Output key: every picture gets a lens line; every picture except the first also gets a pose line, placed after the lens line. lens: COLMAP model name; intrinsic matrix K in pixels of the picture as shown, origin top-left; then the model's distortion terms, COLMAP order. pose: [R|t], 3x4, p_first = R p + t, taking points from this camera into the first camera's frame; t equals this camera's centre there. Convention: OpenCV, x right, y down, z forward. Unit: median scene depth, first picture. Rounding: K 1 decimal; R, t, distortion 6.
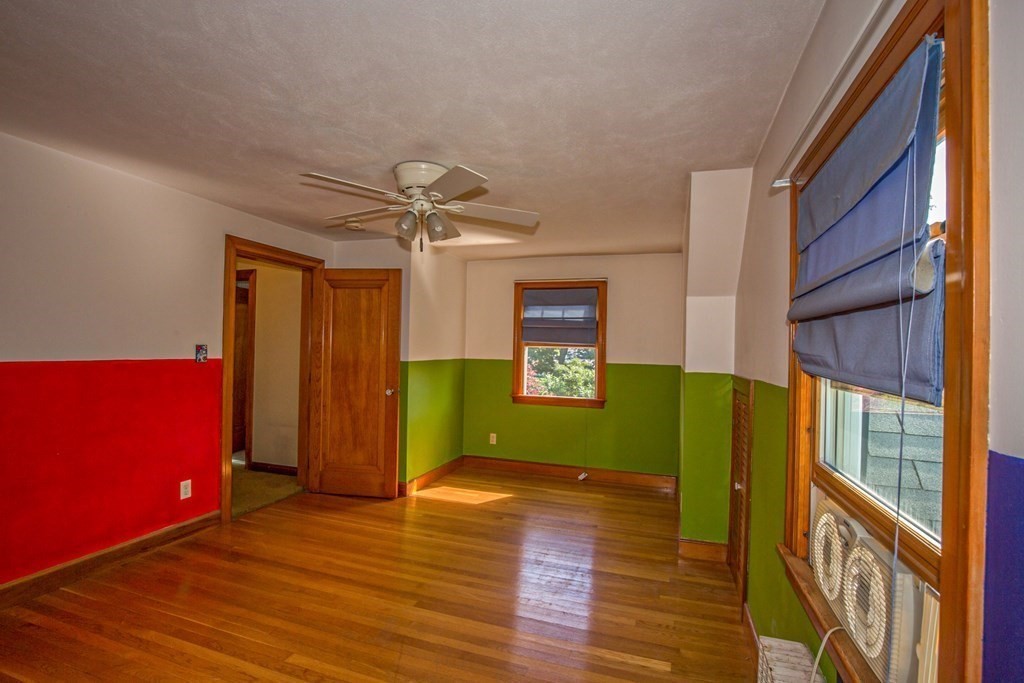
lens RADIAL K [[476.8, 0, 512.3], [0, 476.8, 342.7], [0, 0, 1]] dist [-0.036871, 0.007455]
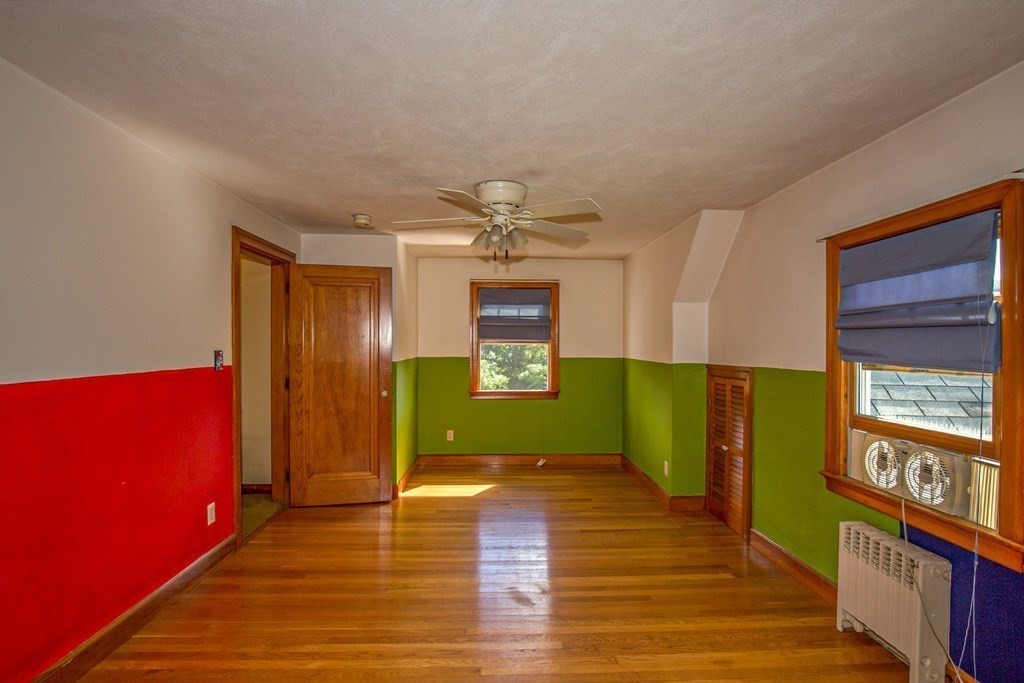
lens RADIAL K [[511.0, 0, 517.9], [0, 511.0, 344.6], [0, 0, 1]] dist [-0.022637, -0.002005]
pose [[0.931283, -0.019245, 0.363788, -0.372212], [0.012586, 0.999707, 0.020668, -0.014609], [-0.364079, -0.014669, 0.931252, -0.075070]]
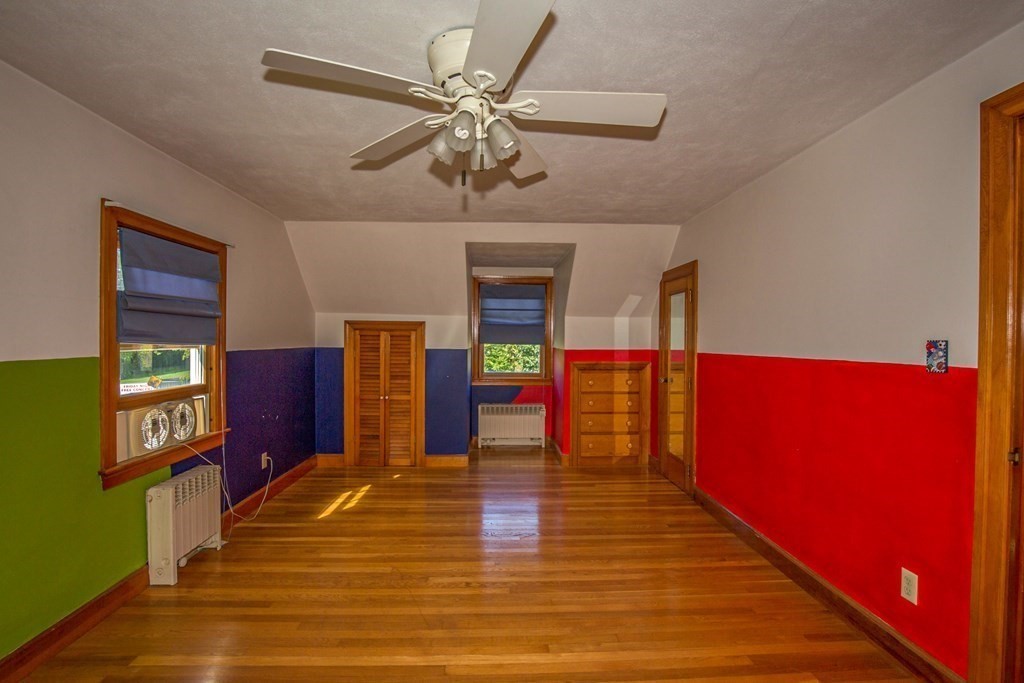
lens RADIAL K [[476.8, 0, 515.5], [0, 476.8, 342.8], [0, 0, 1]] dist [-0.036871, 0.007455]
pose [[-0.929975, -0.025606, -0.366731, -0.011188], [-0.022230, 0.999663, -0.013427, 0.019827], [0.366951, -0.004335, -0.930230, 1.016325]]
